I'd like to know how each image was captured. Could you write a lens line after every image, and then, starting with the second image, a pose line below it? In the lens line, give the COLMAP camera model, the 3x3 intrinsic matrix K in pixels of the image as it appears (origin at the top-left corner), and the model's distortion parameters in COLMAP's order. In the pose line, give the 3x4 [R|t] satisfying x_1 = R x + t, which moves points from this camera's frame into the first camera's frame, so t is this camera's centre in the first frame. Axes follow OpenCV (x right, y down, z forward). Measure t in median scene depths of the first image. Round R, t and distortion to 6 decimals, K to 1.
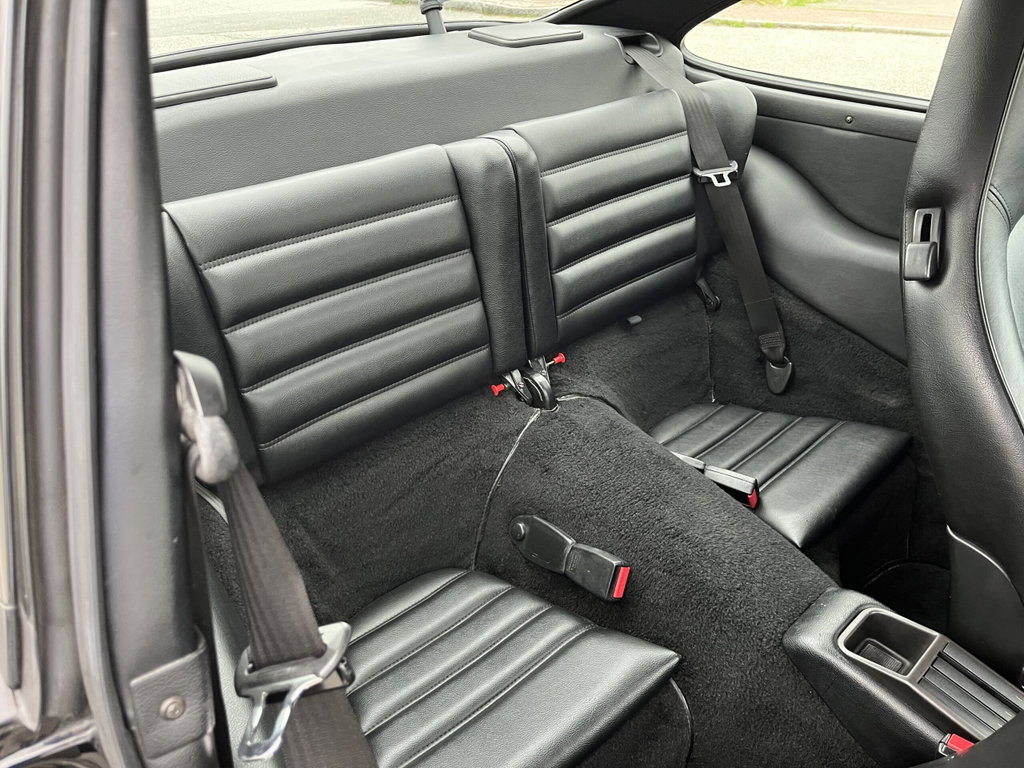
lens RADIAL K [[774.8, 0, 516.8], [0, 774.8, 387.5], [0, 0, 1]] dist [0.086095, -0.128247]
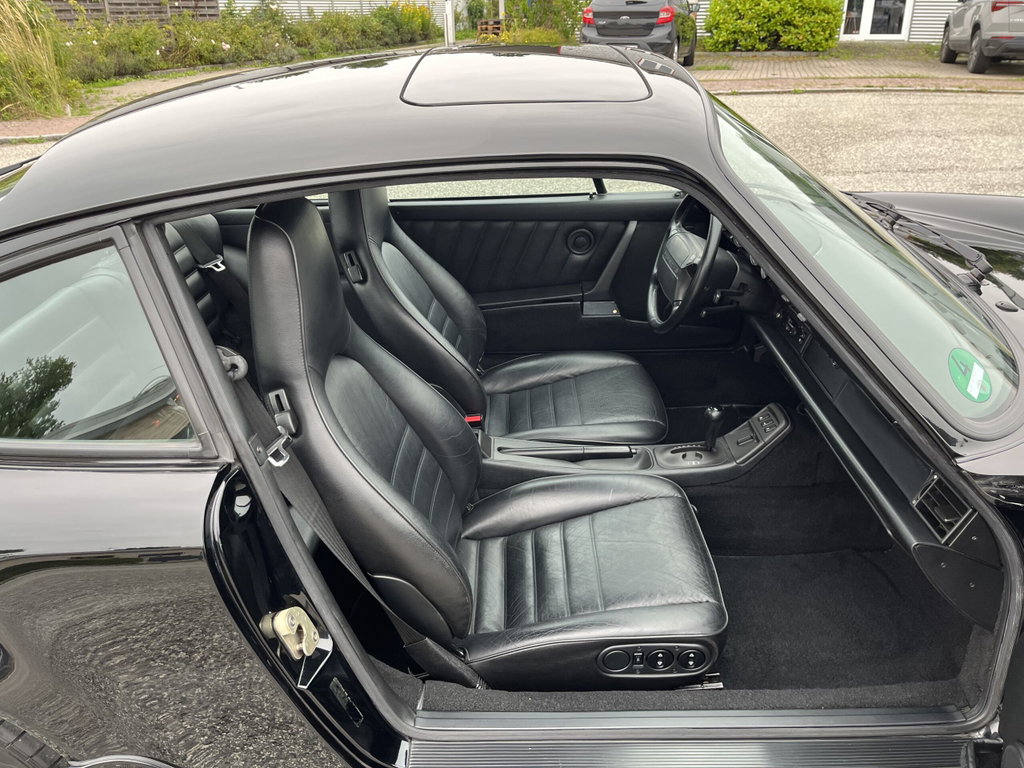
lens RADIAL K [[773.6, 0, 516.4], [0, 773.6, 377.0], [0, 0, 1]] dist [0.086486, -0.127783]
pose [[0.668210, -0.339420, 0.662034, -0.631584], [0.407605, 0.911447, 0.055885, 0.143947], [-0.622377, 0.232506, 0.747387, -0.742662]]
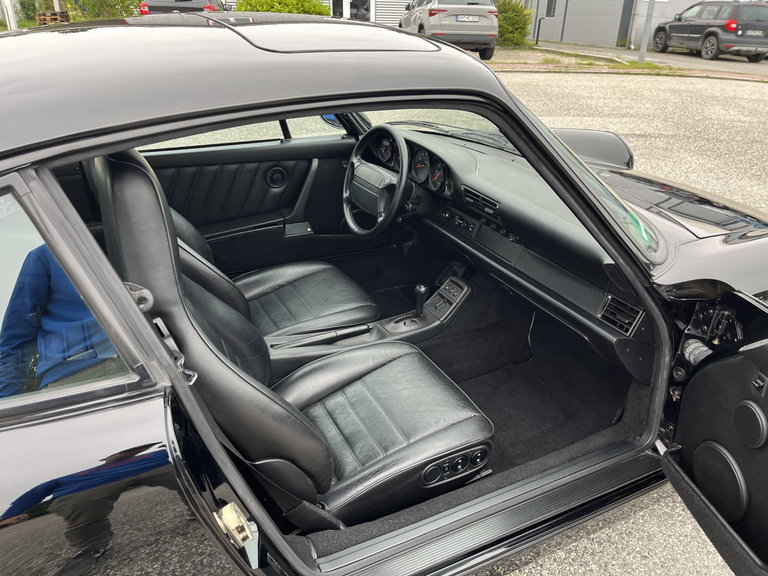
lens RADIAL K [[581.1, 0, 387.6], [0, 581.1, 290.7], [0, 0, 1]] dist [0.086095, -0.128247]
pose [[0.256838, -0.420994, 0.869942, -0.834569], [0.483464, 0.835382, 0.261534, -0.039666], [-0.836838, 0.353413, 0.418093, -0.339465]]
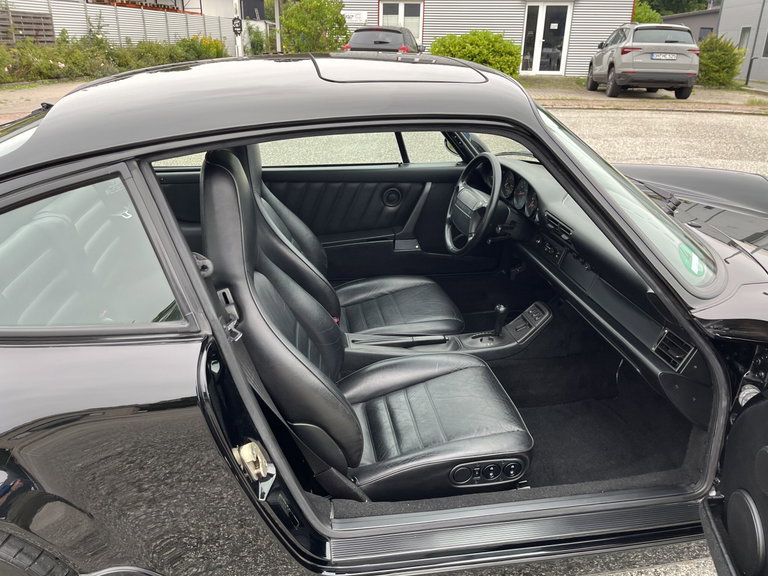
lens RADIAL K [[581.1, 0, 387.6], [0, 581.1, 290.7], [0, 0, 1]] dist [0.086095, -0.128247]
pose [[0.539510, -0.326661, 0.776029, -0.875318], [0.429095, 0.899675, 0.080393, 0.131008], [-0.724435, 0.289617, 0.625552, -0.623835]]
